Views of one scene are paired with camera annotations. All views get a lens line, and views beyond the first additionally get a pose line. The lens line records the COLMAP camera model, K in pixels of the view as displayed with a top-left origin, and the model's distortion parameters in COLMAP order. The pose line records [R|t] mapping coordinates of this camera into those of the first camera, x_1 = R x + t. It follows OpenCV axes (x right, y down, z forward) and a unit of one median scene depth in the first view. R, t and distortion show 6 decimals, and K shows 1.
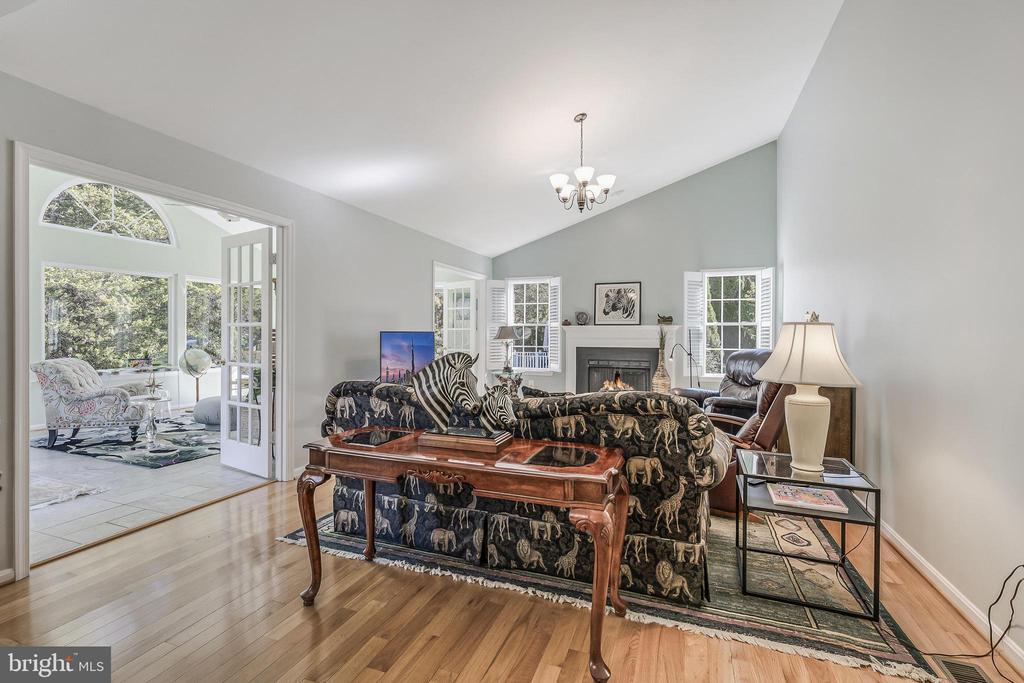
lens RADIAL K [[453.3, 0, 512.0], [0, 453.3, 341.5], [0, 0, 1]] dist [0.001443, 0.000141]
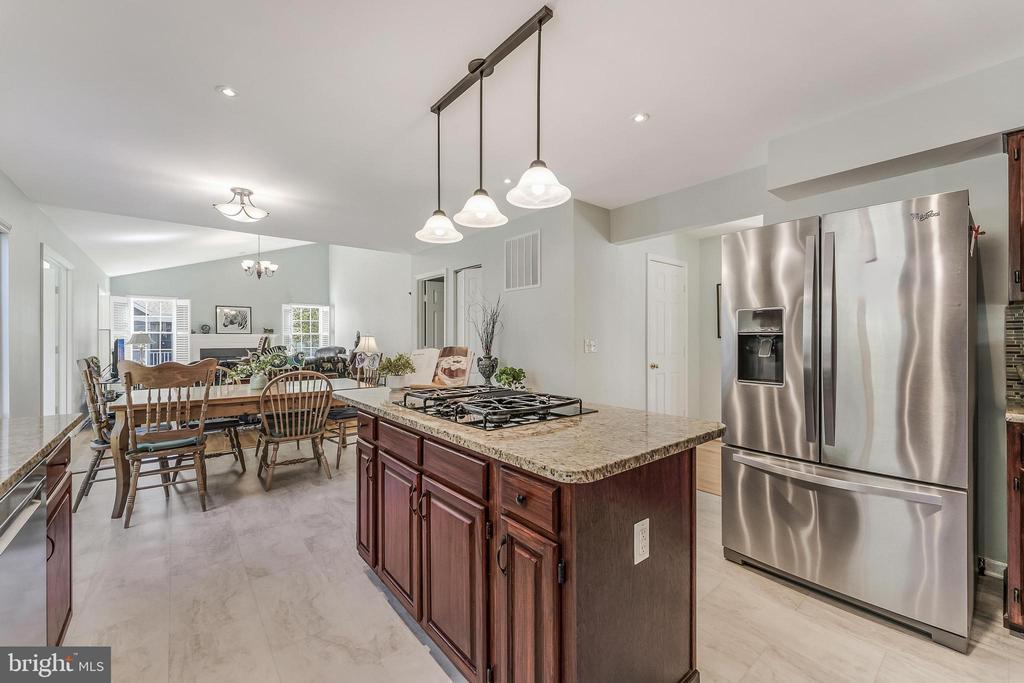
lens RADIAL K [[412.4, 0, 512.0], [0, 412.4, 341.5], [0, 0, 1]] dist [-0.000124, 0.000006]
pose [[0.495889, -0.010734, 0.868320, -0.532101], [0.019410, 0.999811, 0.001275, 0.006887], [-0.868169, 0.016222, 0.496003, -0.532551]]
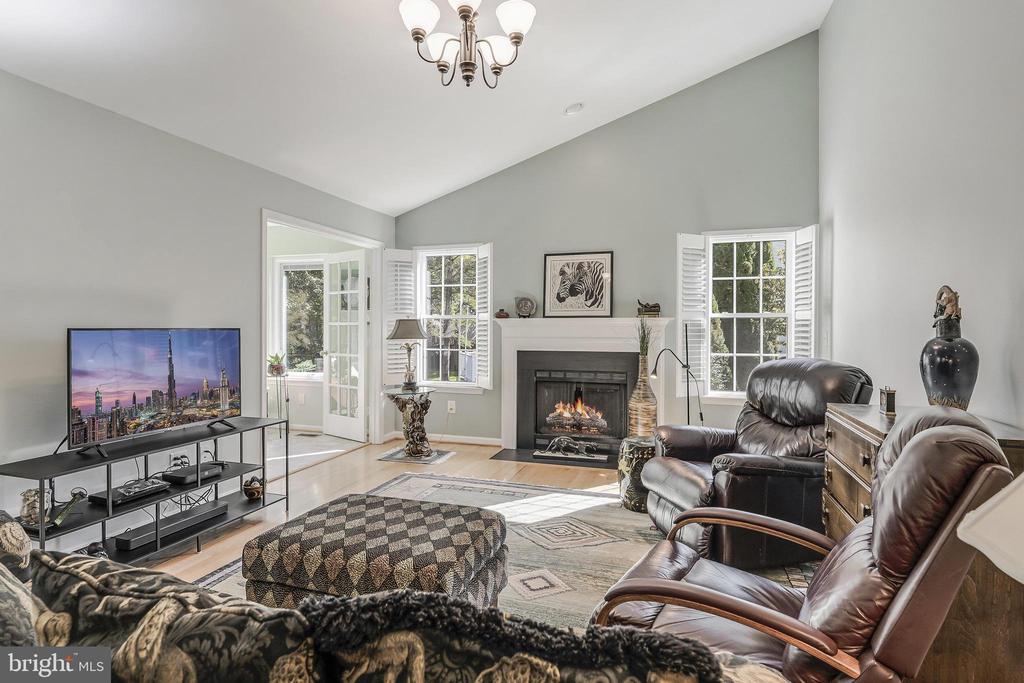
lens RADIAL K [[518.8, 0, 512.0], [0, 518.8, 341.5], [0, 0, 1]] dist [0.000621, 0.000124]
pose [[0.998689, -0.003822, 0.051045, 0.101518], [0.003429, 0.999964, 0.007786, -0.007593], [-0.051073, -0.007601, 0.998666, 0.260882]]
